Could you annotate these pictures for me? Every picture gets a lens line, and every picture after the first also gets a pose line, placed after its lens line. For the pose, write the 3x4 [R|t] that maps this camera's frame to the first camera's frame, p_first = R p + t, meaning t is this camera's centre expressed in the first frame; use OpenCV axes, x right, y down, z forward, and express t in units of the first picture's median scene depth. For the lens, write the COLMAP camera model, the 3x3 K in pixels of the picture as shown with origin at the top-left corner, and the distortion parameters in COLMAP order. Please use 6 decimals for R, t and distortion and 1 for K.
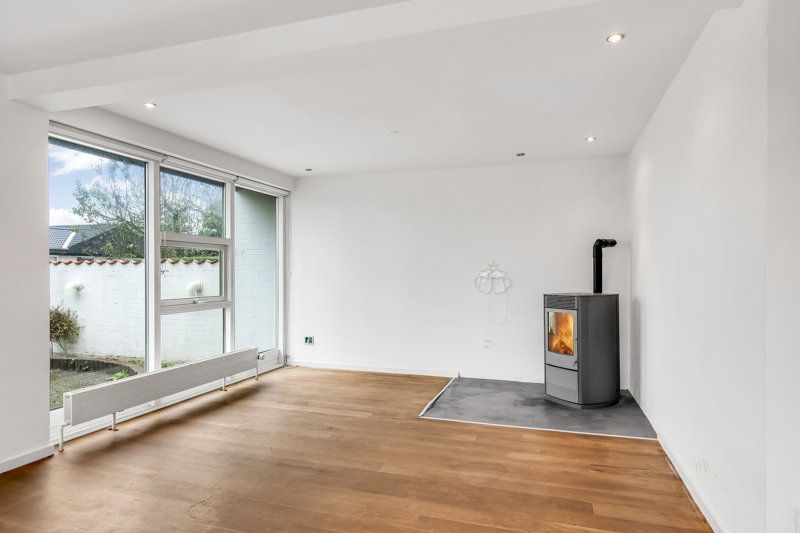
lens RADIAL K [[465.6, 0, 401.8], [0, 465.6, 278.3], [0, 0, 1]] dist [-0.000137, -0.001188]
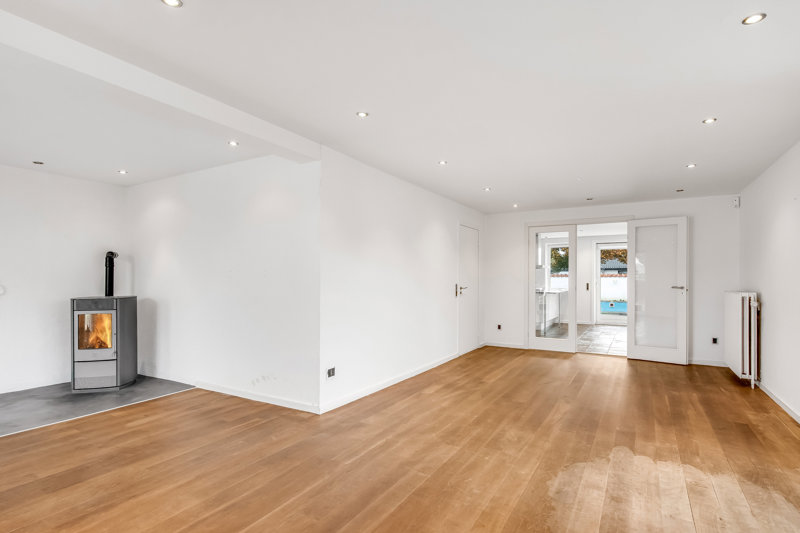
lens RADIAL K [[418.0, 0, 401.0], [0, 418.0, 272.0], [0, 0, 1]] dist [0.000218, -0.000188]
pose [[0.198395, 0.019015, 0.979938, -0.553228], [0.011448, 0.999699, -0.021716, 0.002049], [-0.980055, 0.015526, 0.198118, 0.045311]]
